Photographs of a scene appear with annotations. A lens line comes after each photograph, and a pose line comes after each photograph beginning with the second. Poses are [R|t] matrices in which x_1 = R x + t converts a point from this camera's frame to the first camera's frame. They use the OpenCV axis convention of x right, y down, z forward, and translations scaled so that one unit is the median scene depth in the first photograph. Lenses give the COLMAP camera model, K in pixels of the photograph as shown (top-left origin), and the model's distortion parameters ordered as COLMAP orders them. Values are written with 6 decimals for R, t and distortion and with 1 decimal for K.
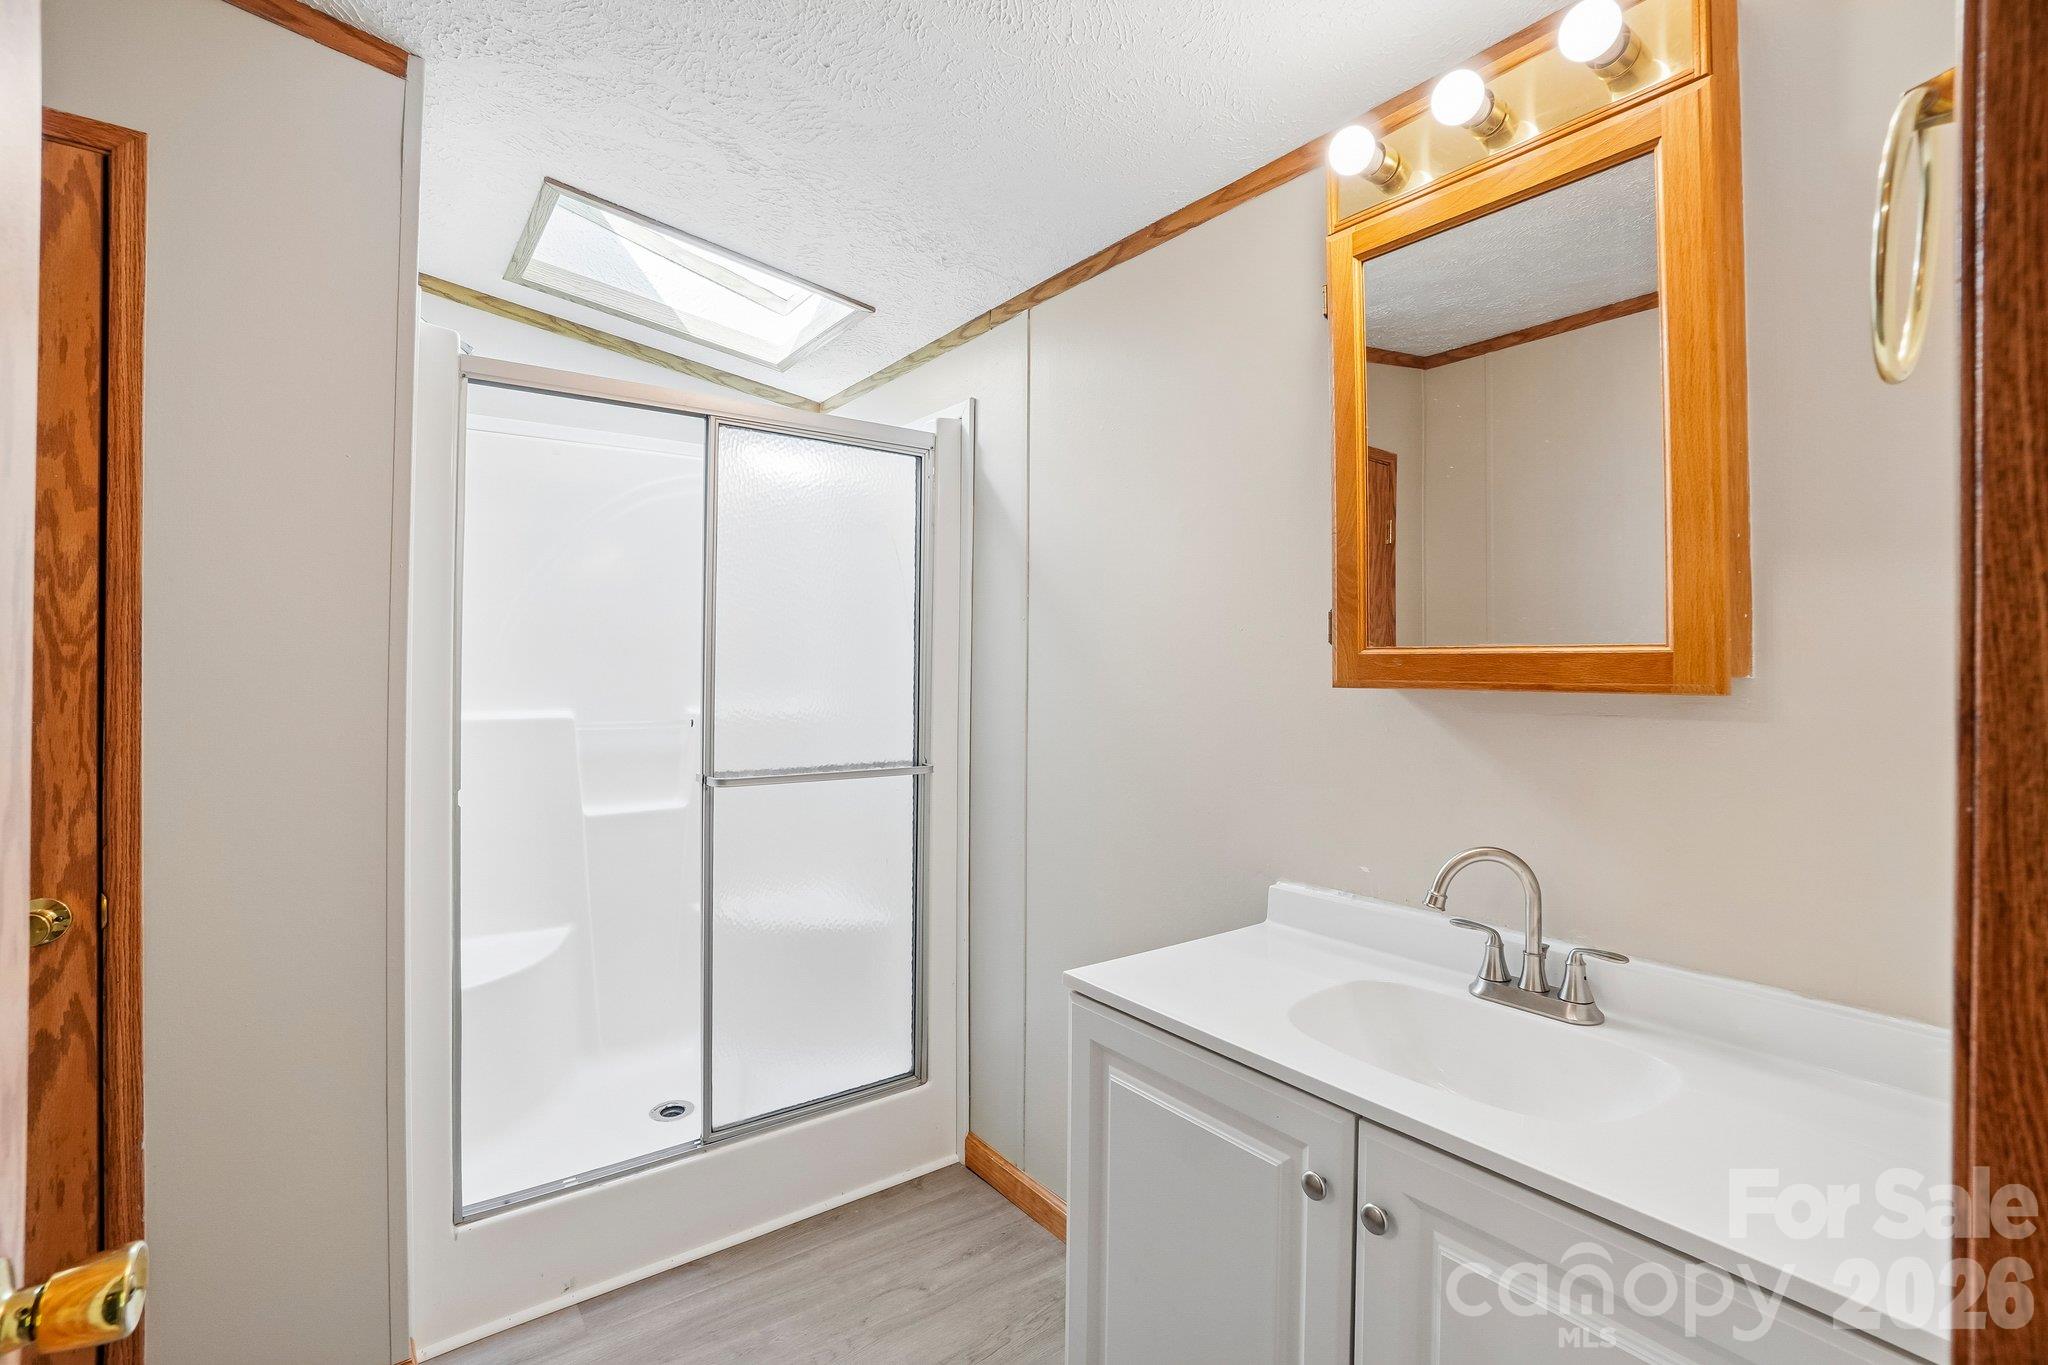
lens RADIAL K [[907.7, 0, 1030.9], [0, 907.7, 673.9], [0, 0, 1]] dist [-0.062991, 0.018535]
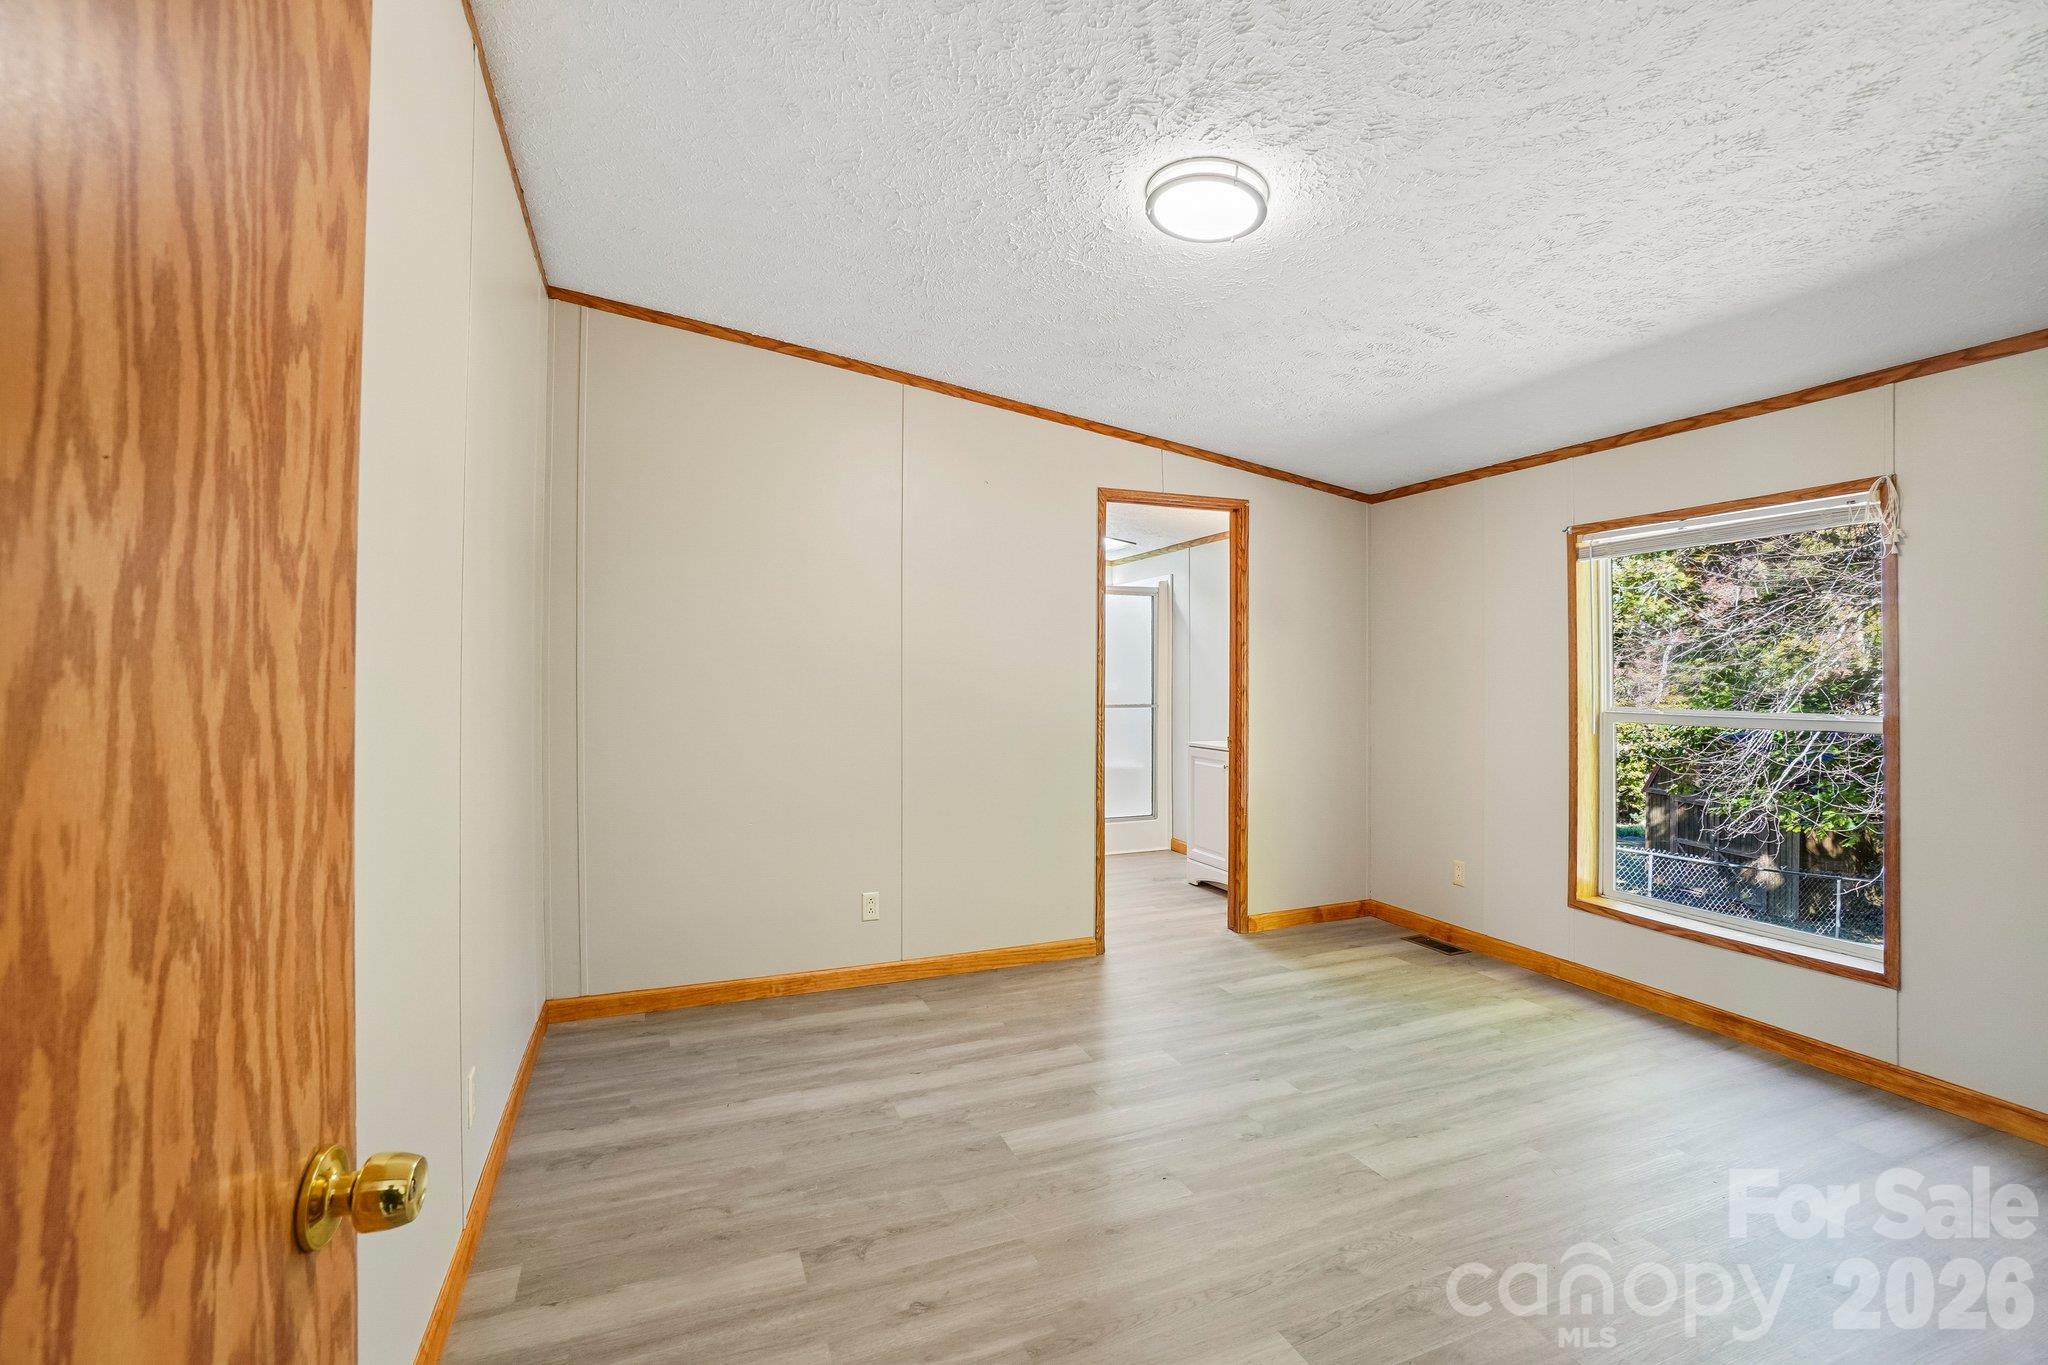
lens RADIAL K [[907.7, 0, 1028.8], [0, 907.7, 673.4], [0, 0, 1]] dist [-0.062991, 0.018535]
pose [[0.964247, -0.009744, -0.264827, 0.252056], [0.008001, 0.999939, -0.007661, 0.019075], [0.264885, 0.005268, 0.964266, -1.840358]]
